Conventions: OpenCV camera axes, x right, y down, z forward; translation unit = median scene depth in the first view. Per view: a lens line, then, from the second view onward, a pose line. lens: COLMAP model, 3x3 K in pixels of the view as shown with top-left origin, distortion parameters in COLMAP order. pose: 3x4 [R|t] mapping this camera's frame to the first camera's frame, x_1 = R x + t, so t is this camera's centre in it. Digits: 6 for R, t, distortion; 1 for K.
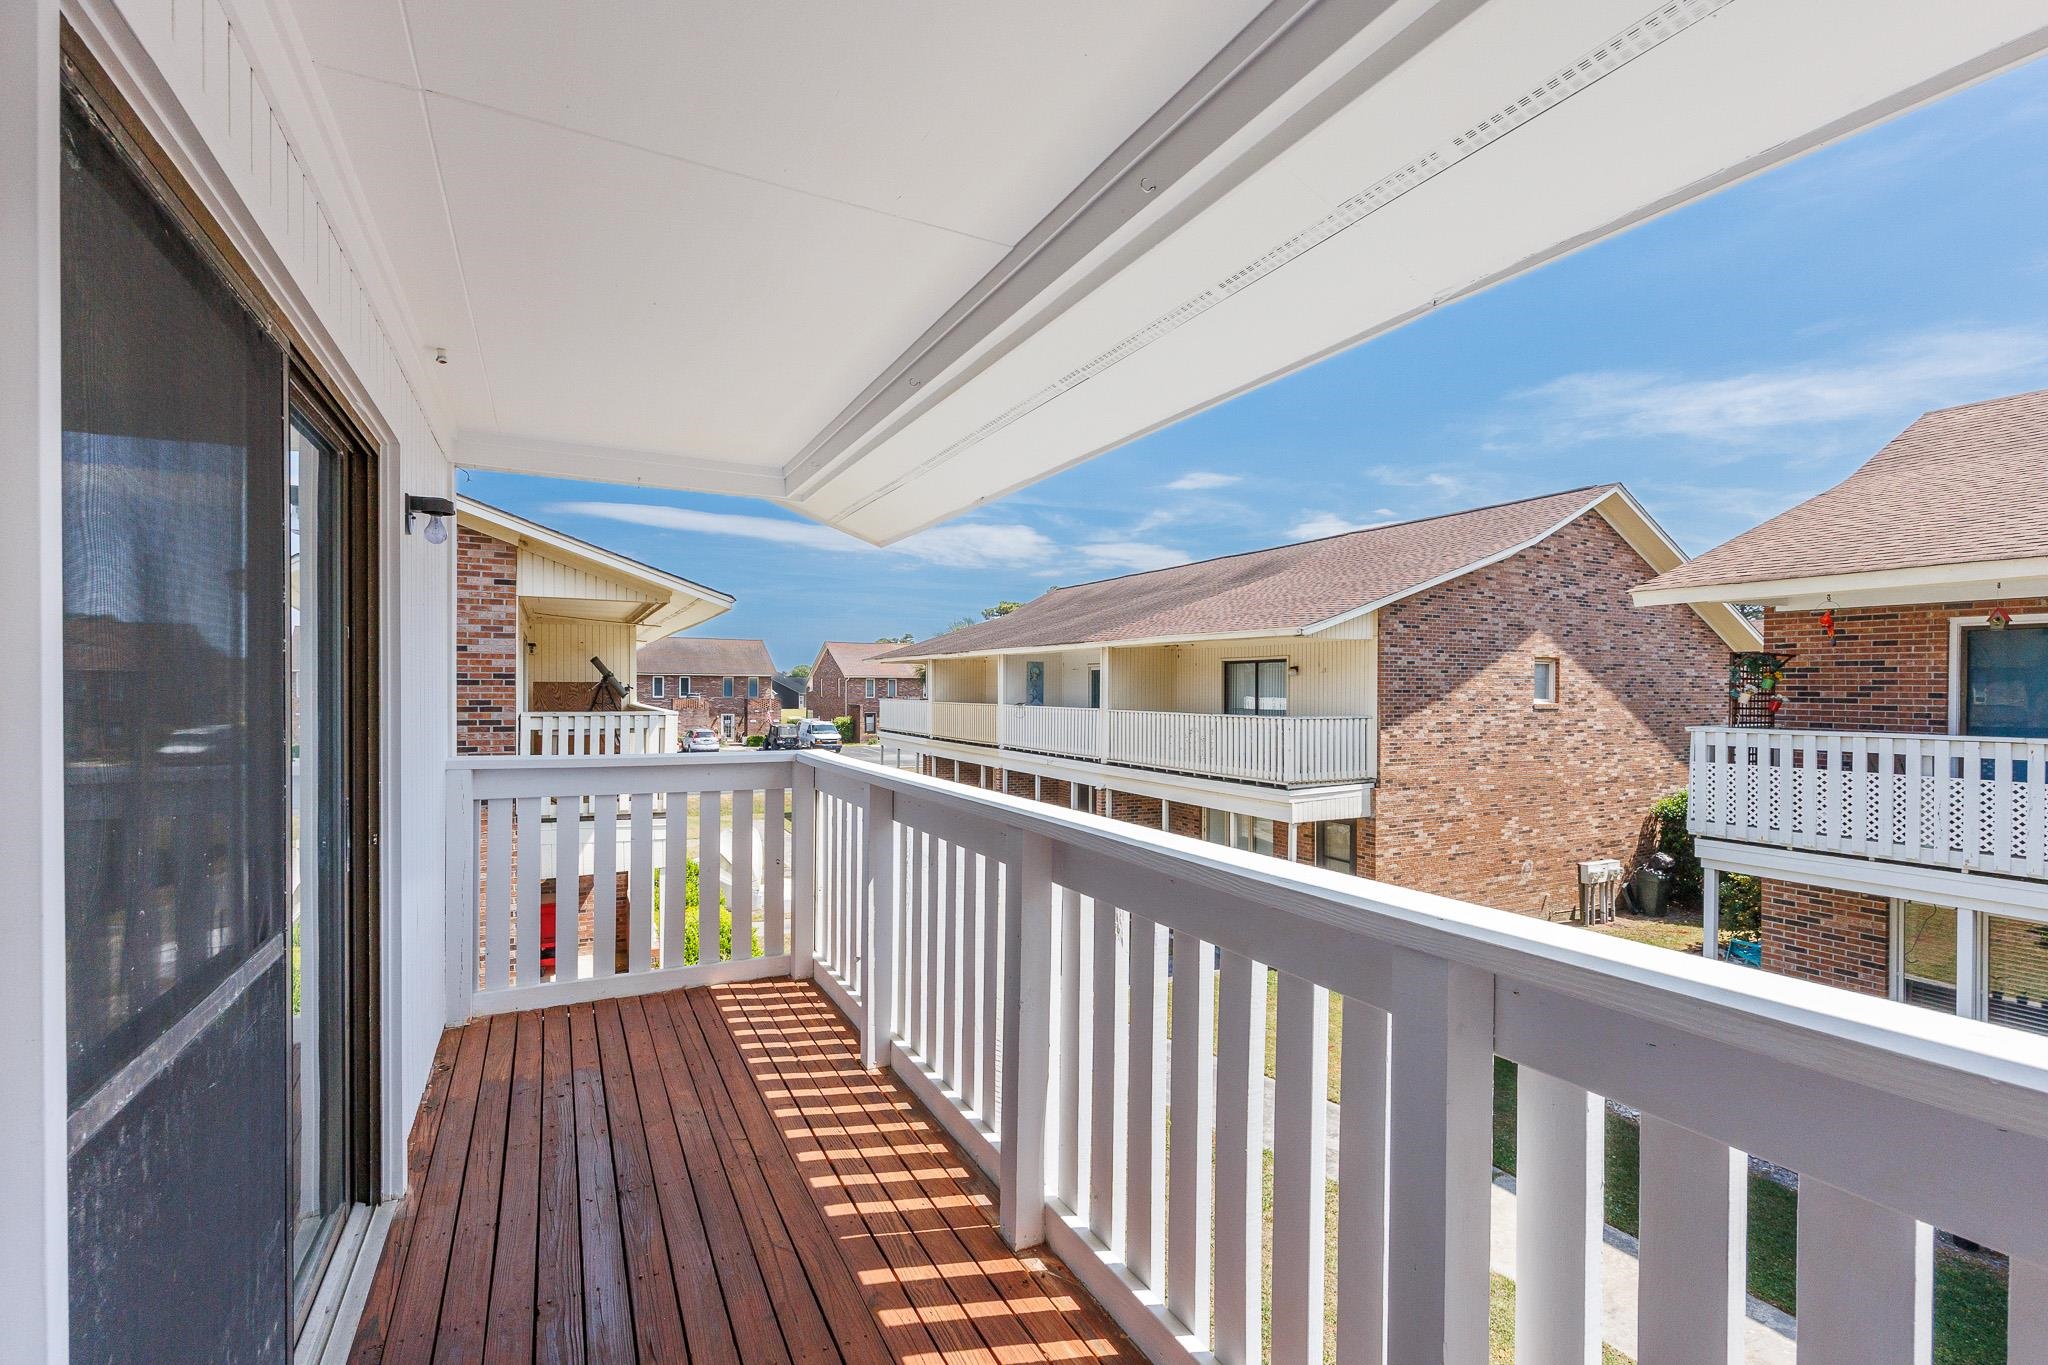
lens RADIAL K [[879.1, 0, 1036.3], [0, 879.1, 695.3], [0, 0, 1]] dist [-0.002928, 0.000615]
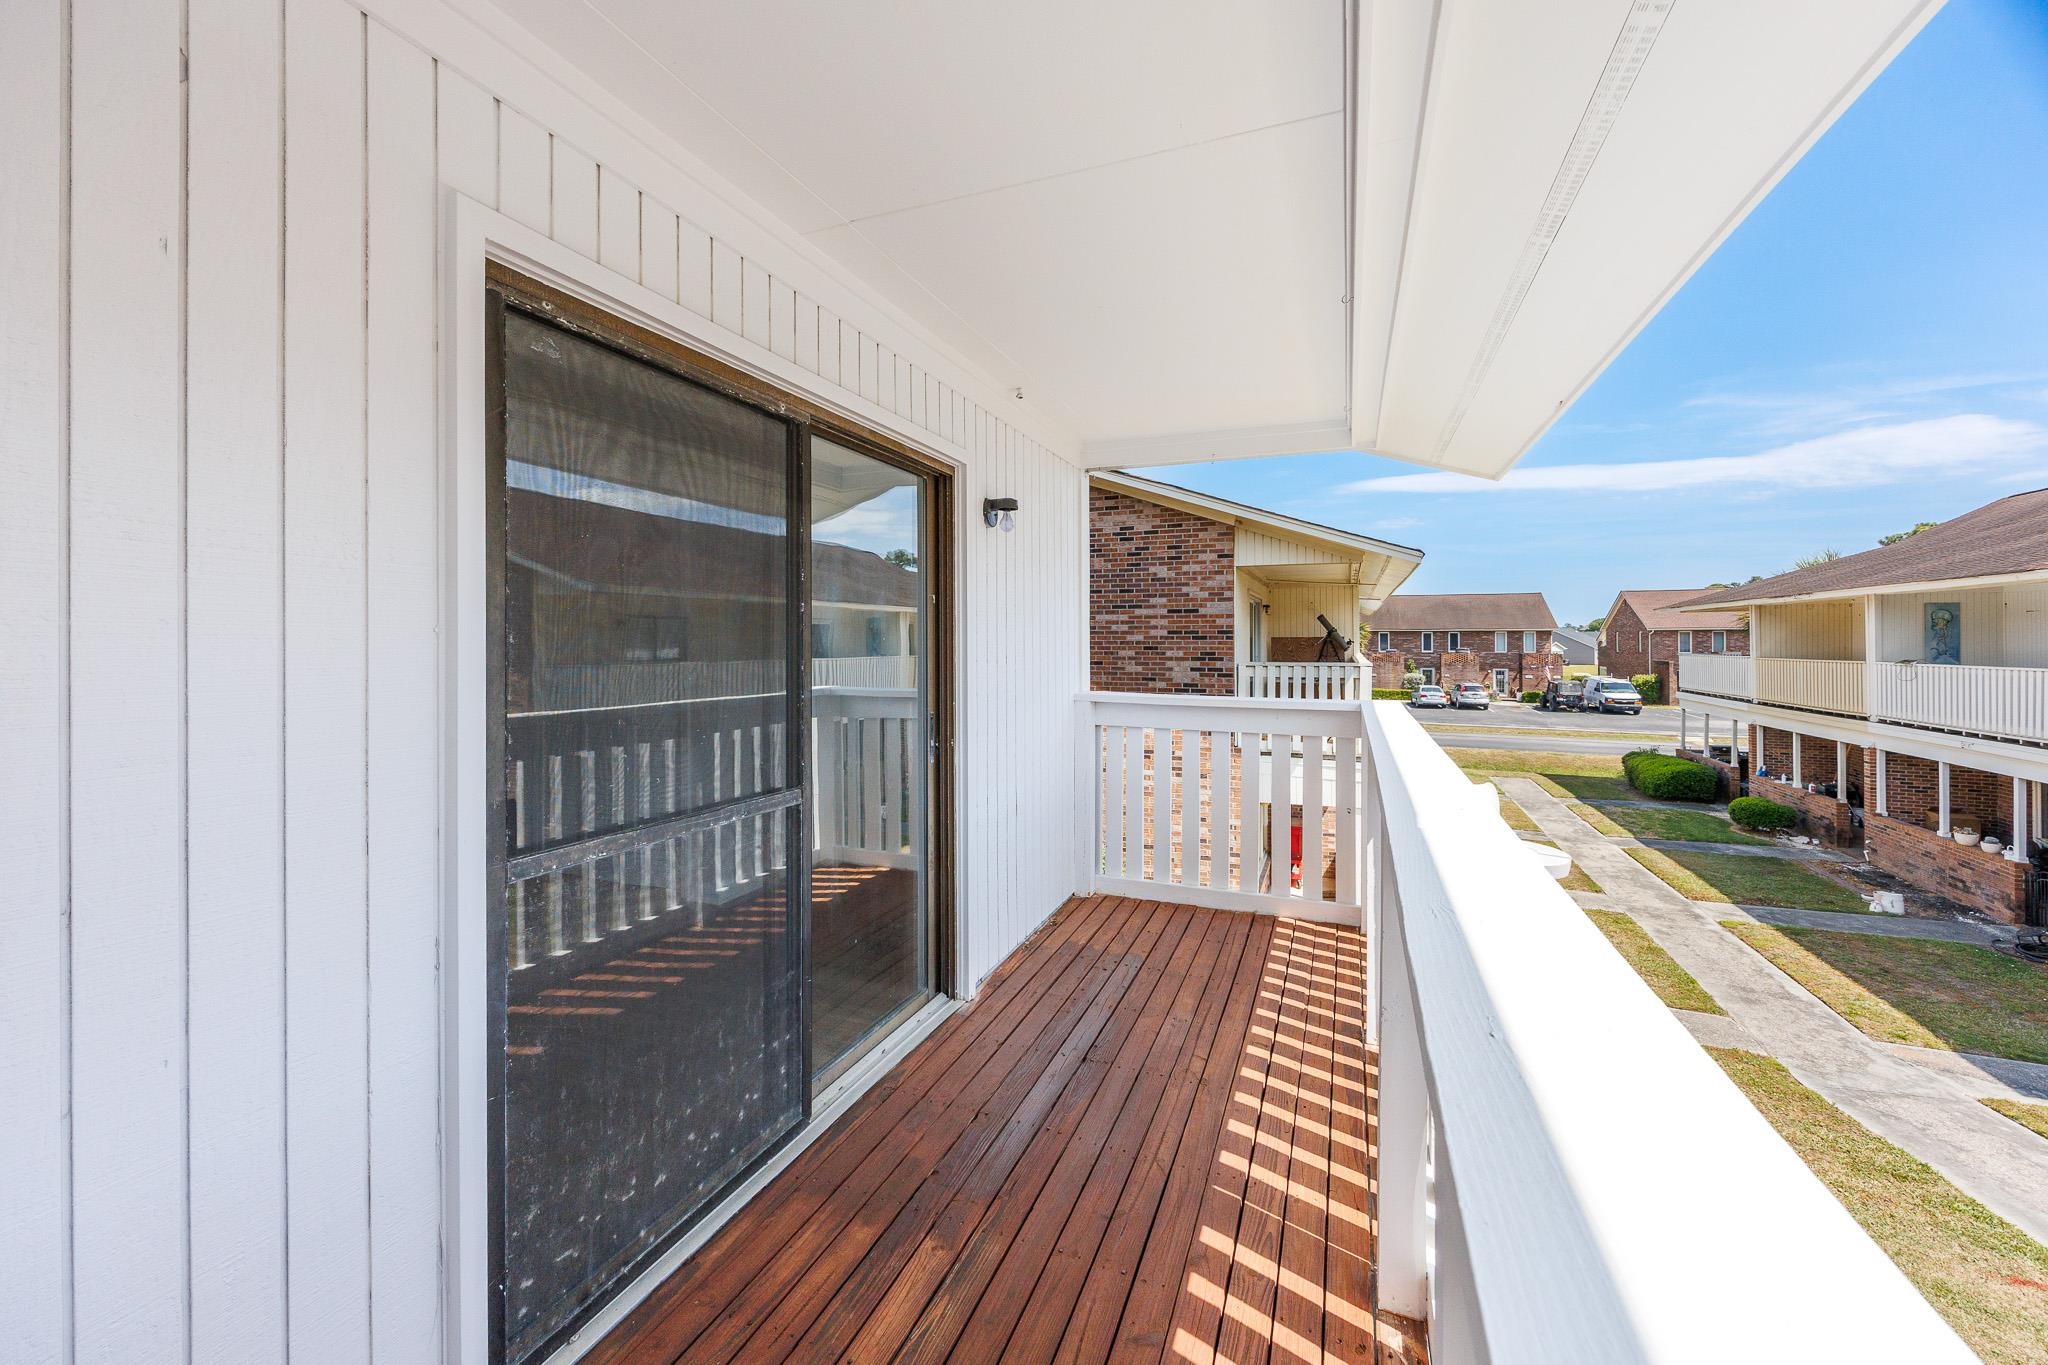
lens RADIAL K [[809.9, 0, 1035.0], [0, 809.9, 637.8], [0, 0, 1]] dist [-0.002782, 0.001227]
pose [[0.645510, -0.010682, -0.763677, 0.085704], [-0.001099, 0.999888, -0.014916, 0.003161], [0.763751, 0.010467, 0.645426, 0.061101]]
